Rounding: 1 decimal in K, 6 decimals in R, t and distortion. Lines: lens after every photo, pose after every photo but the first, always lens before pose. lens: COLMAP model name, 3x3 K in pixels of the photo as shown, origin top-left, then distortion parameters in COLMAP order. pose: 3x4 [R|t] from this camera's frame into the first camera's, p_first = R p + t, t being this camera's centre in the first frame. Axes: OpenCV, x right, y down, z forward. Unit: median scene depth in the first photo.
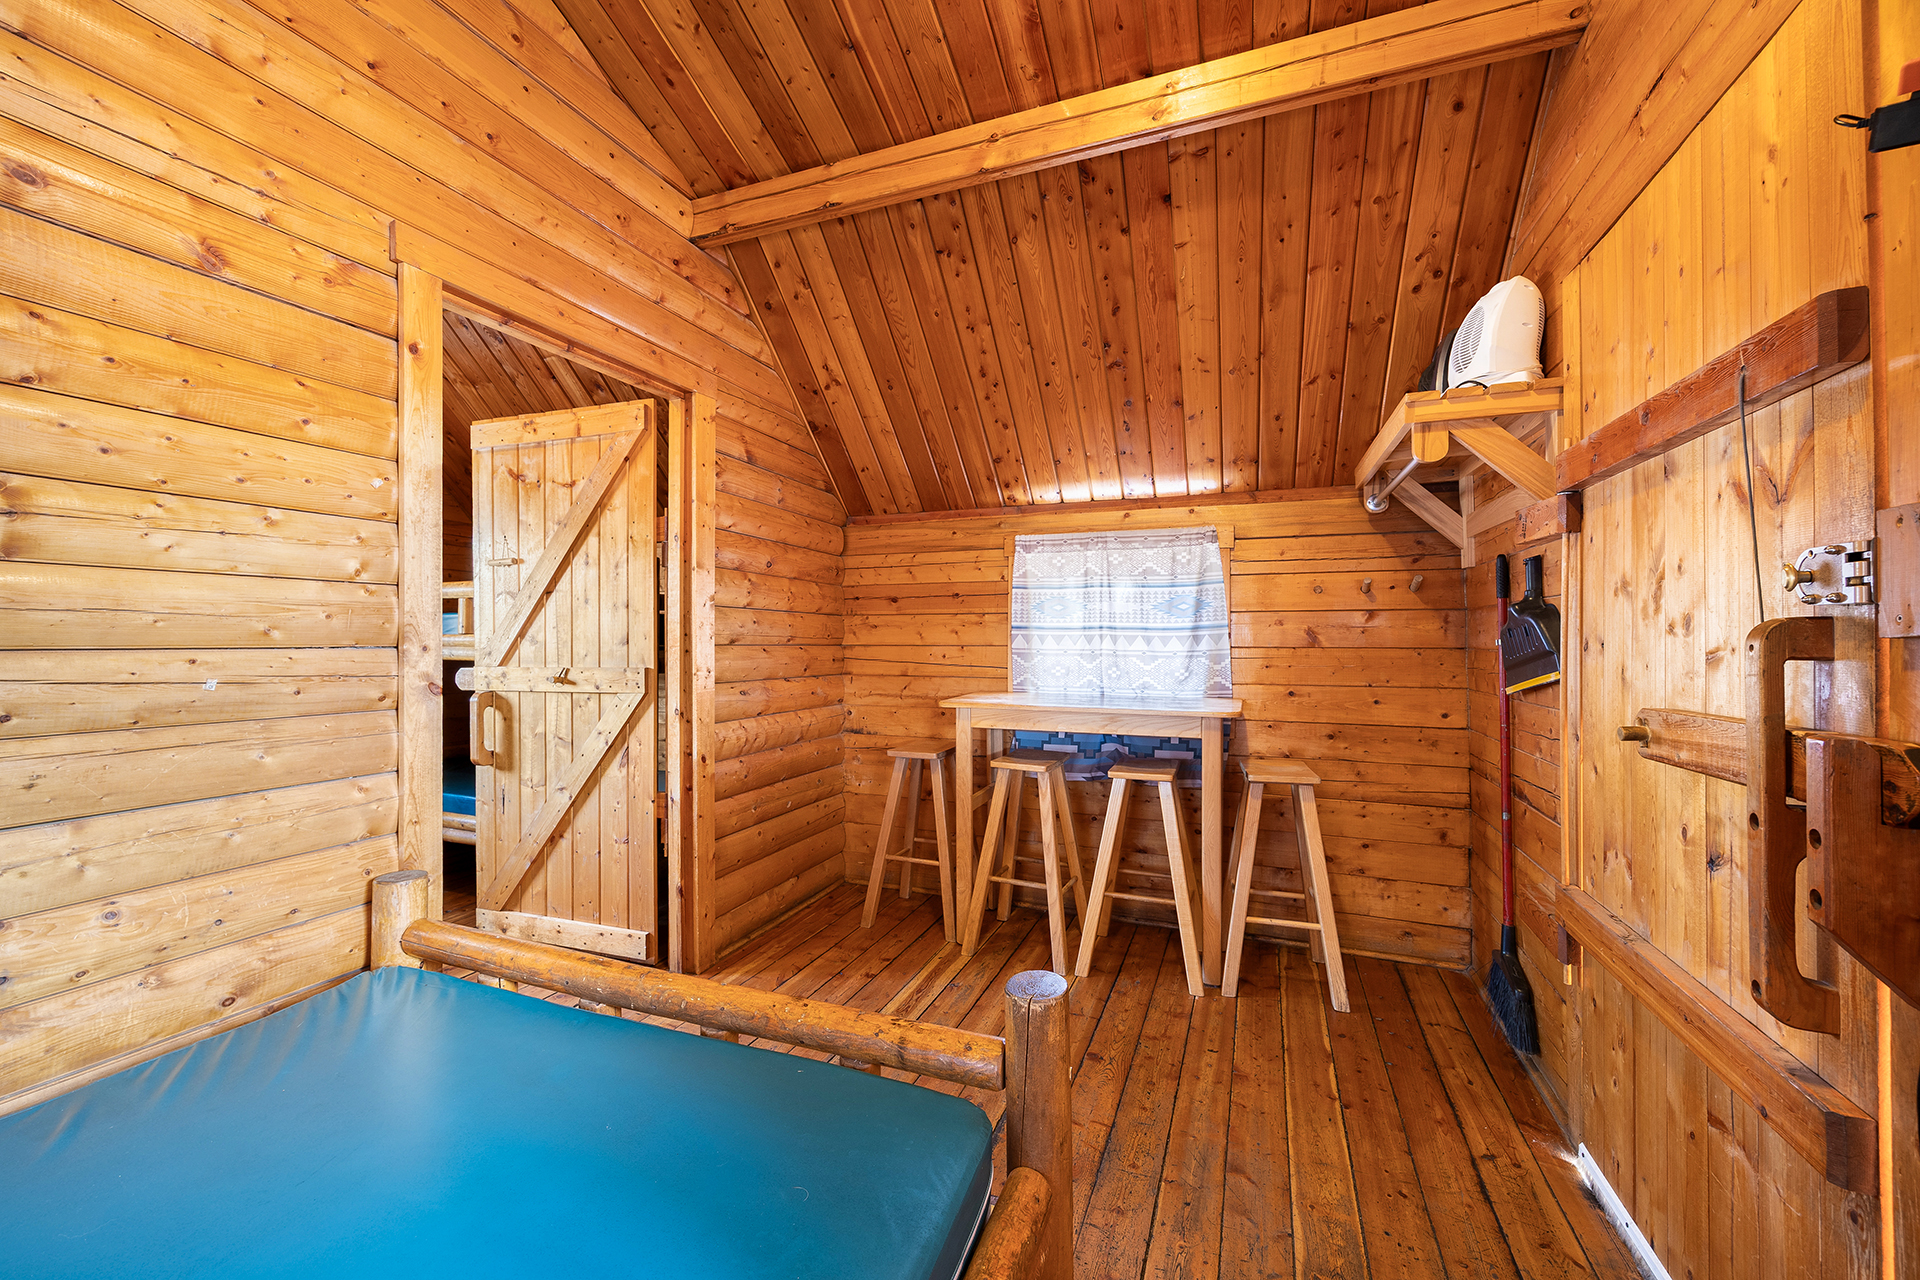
lens RADIAL K [[743.9, 0, 967.6], [0, 743.9, 634.8], [0, 0, 1]] dist [0.001757, -0.000645]
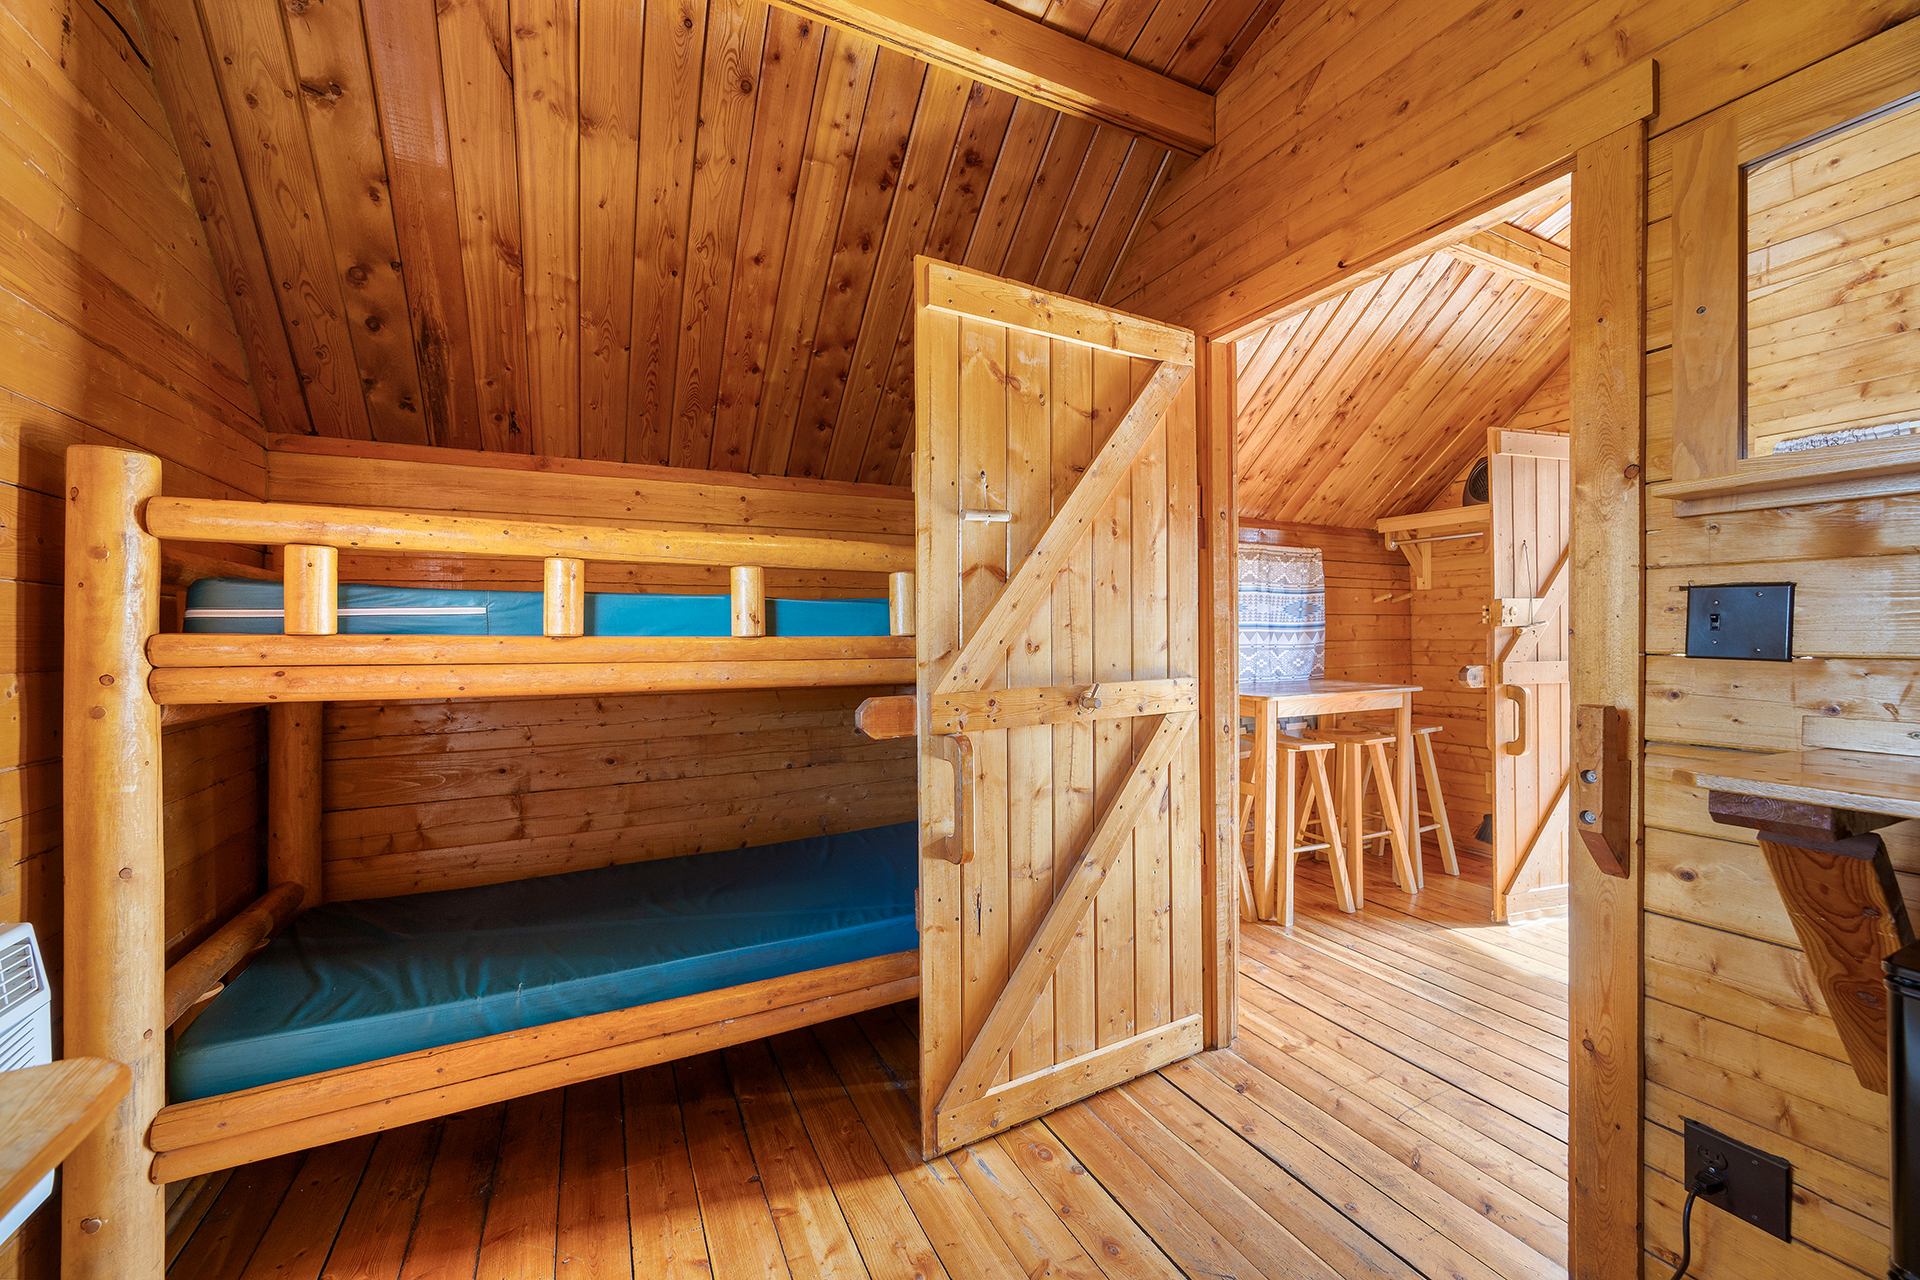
lens RADIAL K [[743.9, 0, 965.8], [0, 743.9, 639.2], [0, 0, 1]] dist [0.001757, -0.000645]
pose [[0.665008, -0.010911, 0.746757, -1.128831], [-0.002386, 0.999857, 0.016734, -0.007449], [-0.746832, -0.012910, 0.664887, 0.635746]]
